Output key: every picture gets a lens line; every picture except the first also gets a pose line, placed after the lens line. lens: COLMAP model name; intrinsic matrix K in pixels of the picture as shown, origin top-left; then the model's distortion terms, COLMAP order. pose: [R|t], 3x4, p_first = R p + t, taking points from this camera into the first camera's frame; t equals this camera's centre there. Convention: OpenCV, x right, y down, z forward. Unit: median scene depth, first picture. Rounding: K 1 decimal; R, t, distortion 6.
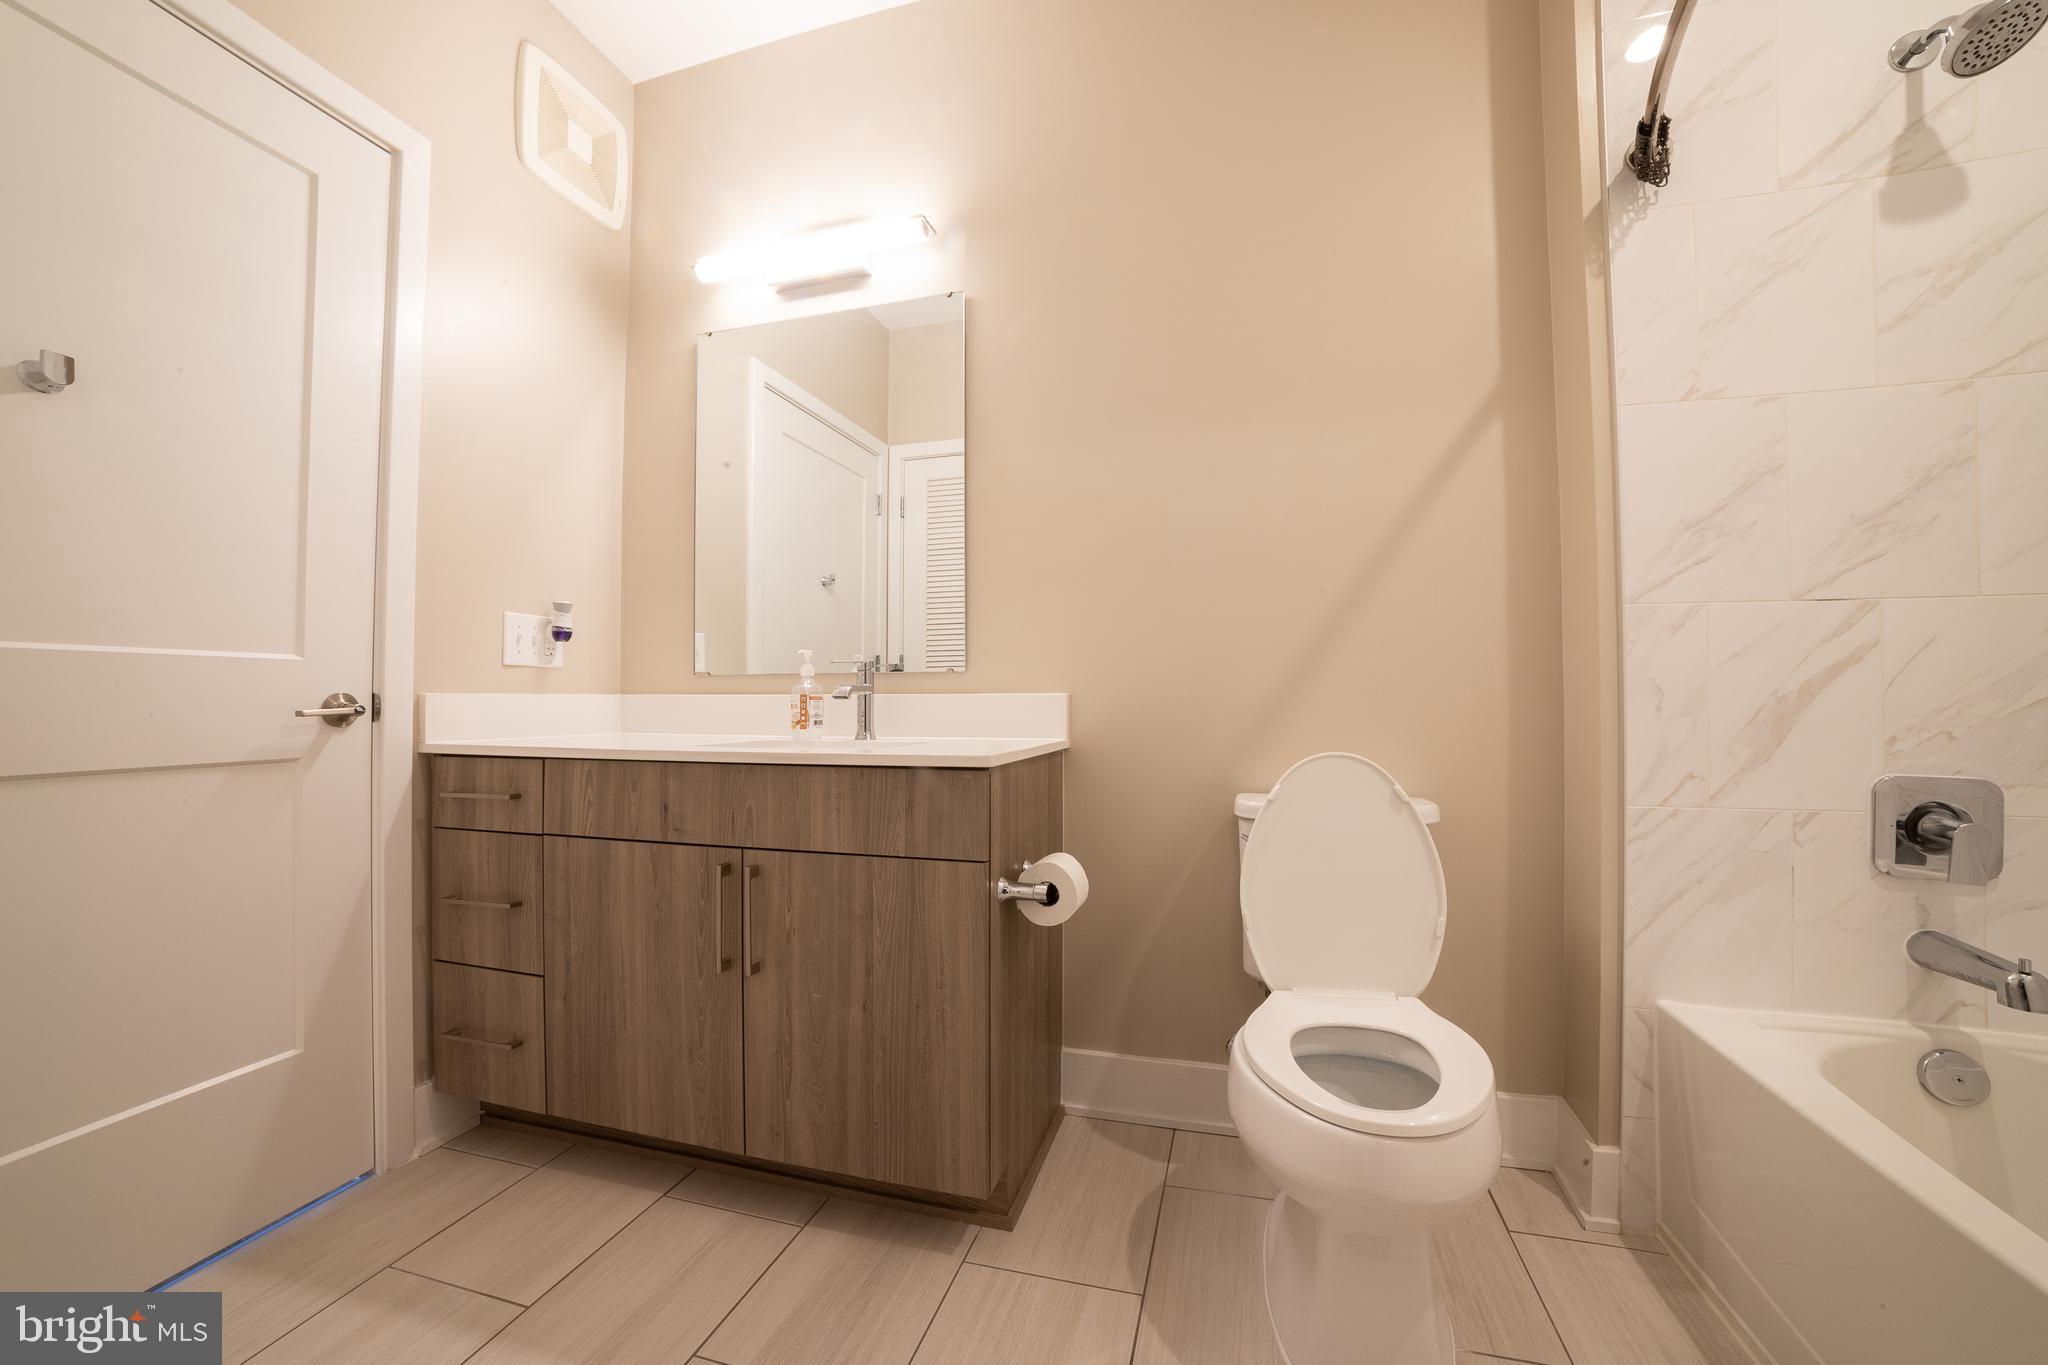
lens RADIAL K [[799.7, 0, 1025.7], [0, 799.7, 691.0], [0, 0, 1]] dist [-0.066913, 0.018162]
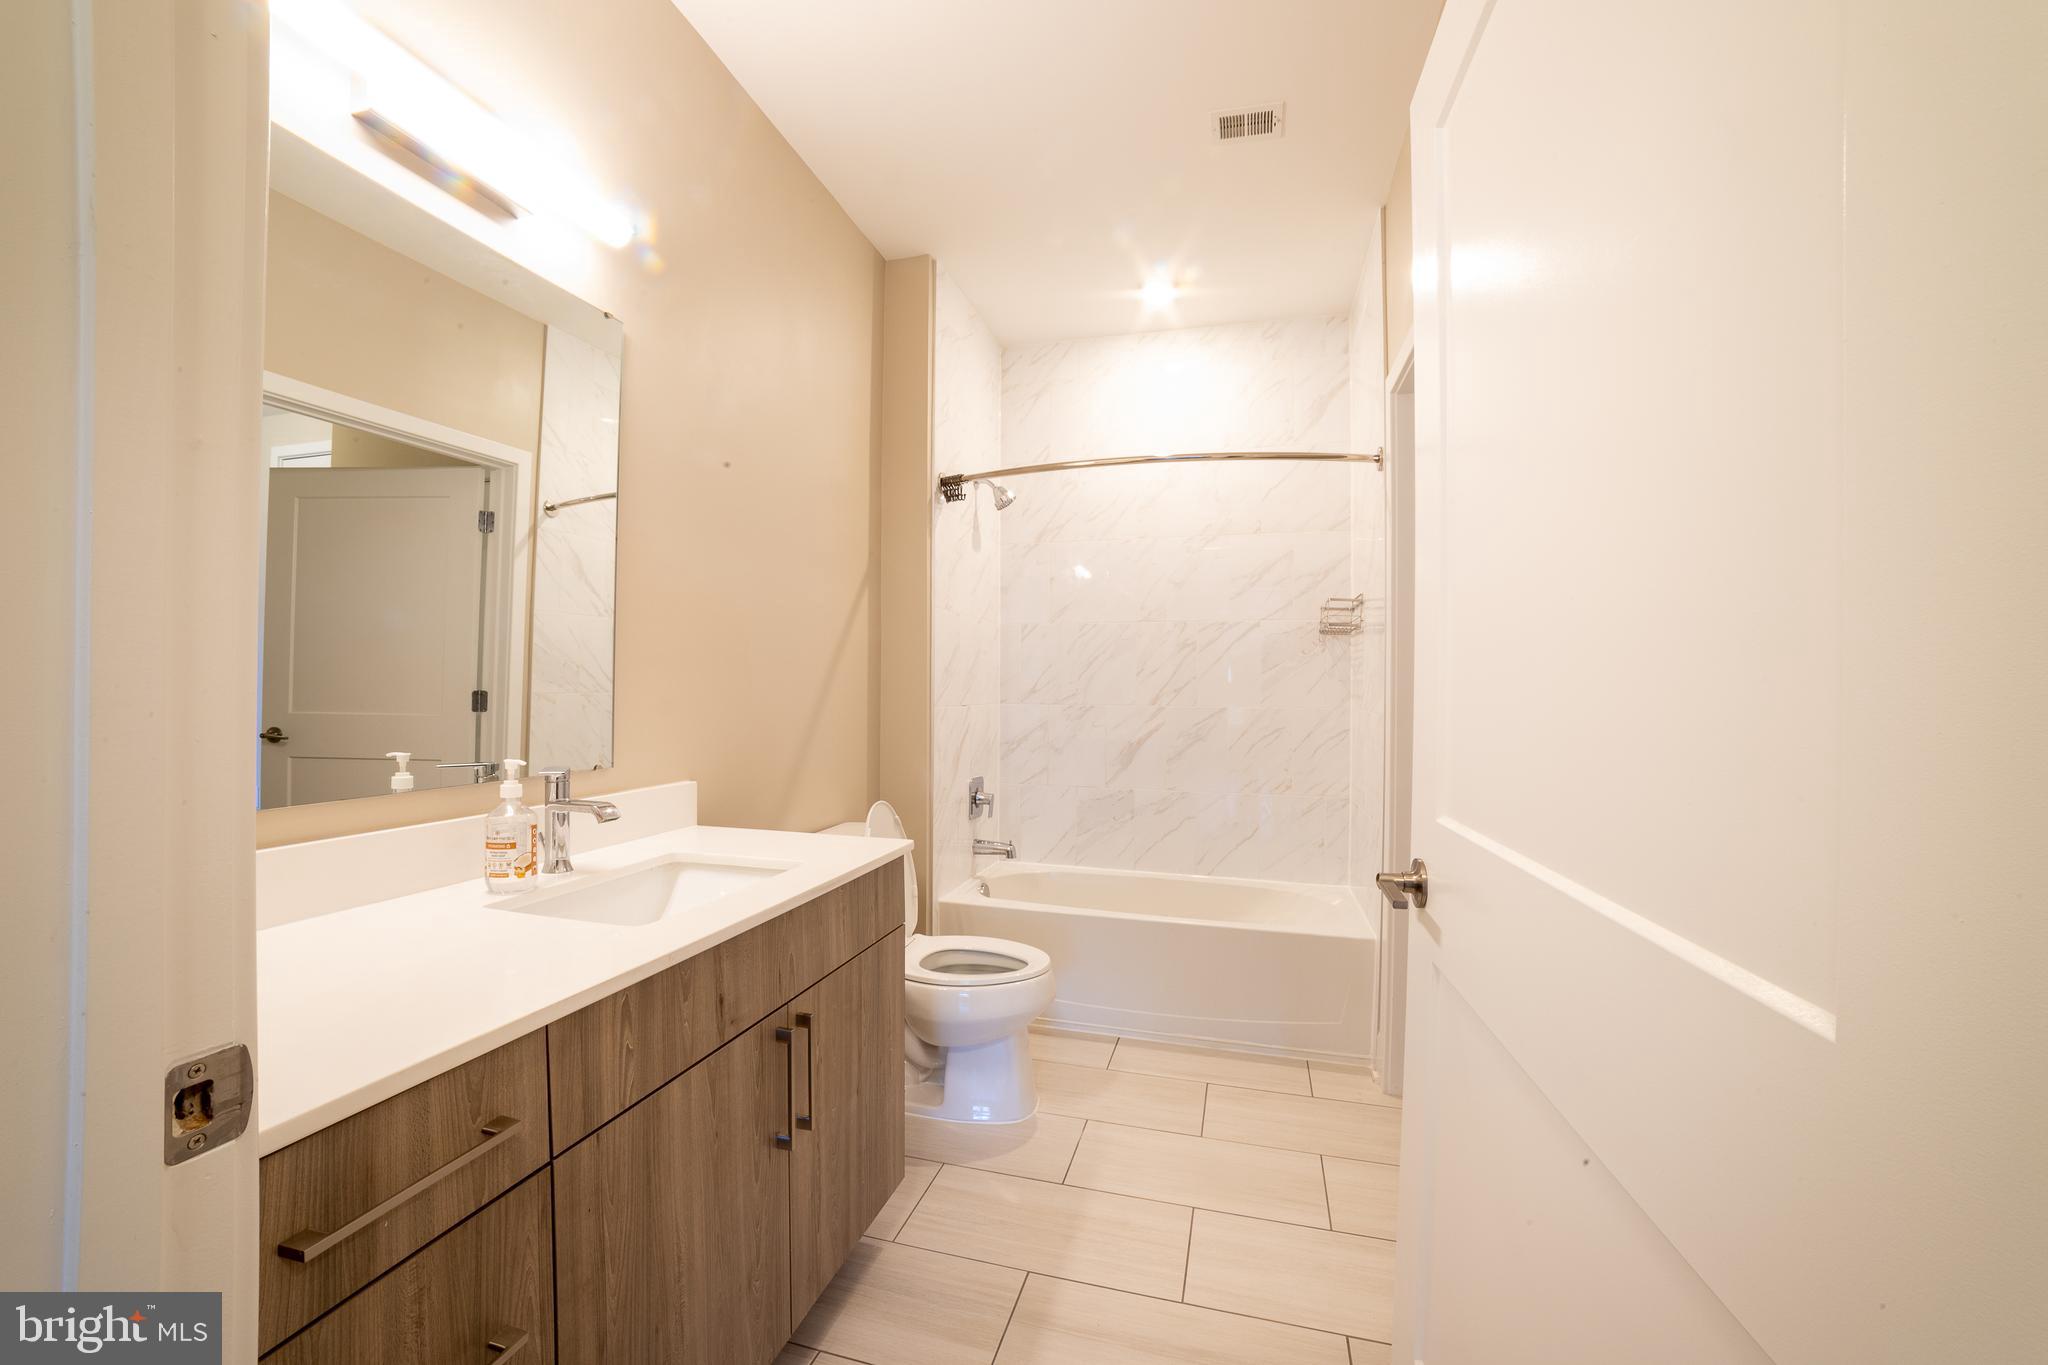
lens RADIAL K [[799.7, 0, 1025.7], [0, 799.7, 691.0], [0, 0, 1]] dist [-0.066913, 0.018162]
pose [[0.006097, -0.004866, 0.999970, -1.202962], [-0.023847, 0.999703, 0.005010, -0.158193], [-0.999697, -0.023877, 0.005979, 0.712340]]
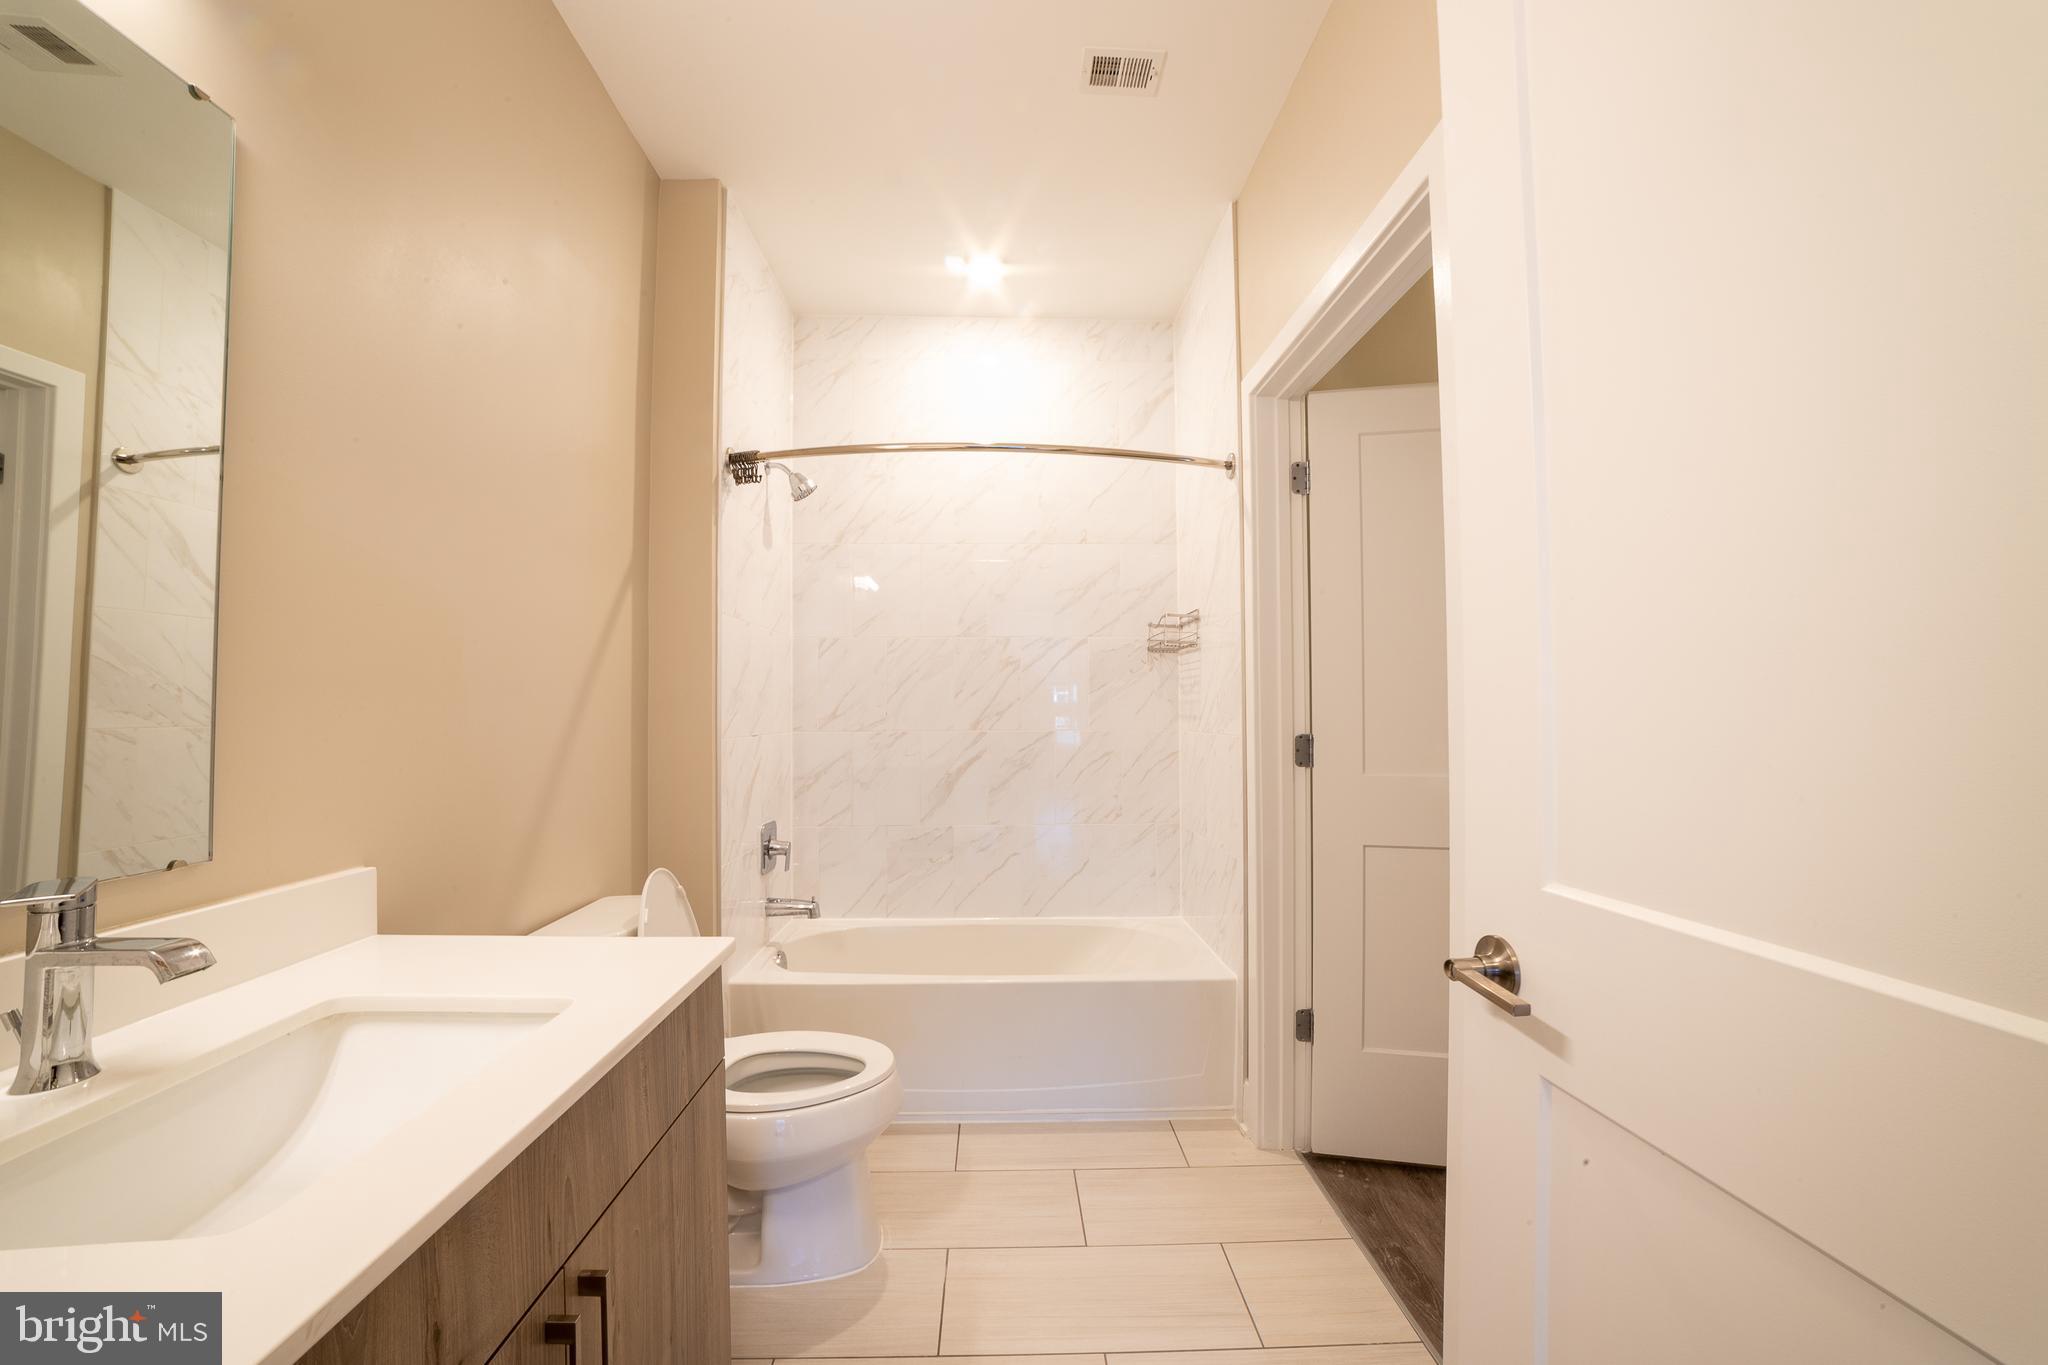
lens RADIAL K [[799.7, 0, 1025.7], [0, 799.7, 691.0], [0, 0, 1]] dist [-0.066913, 0.018162]
pose [[-0.298857, 0.021562, 0.954054, -0.905090], [-0.011352, 0.999594, -0.026147, -0.163502], [-0.954230, -0.018645, -0.298491, 0.840219]]
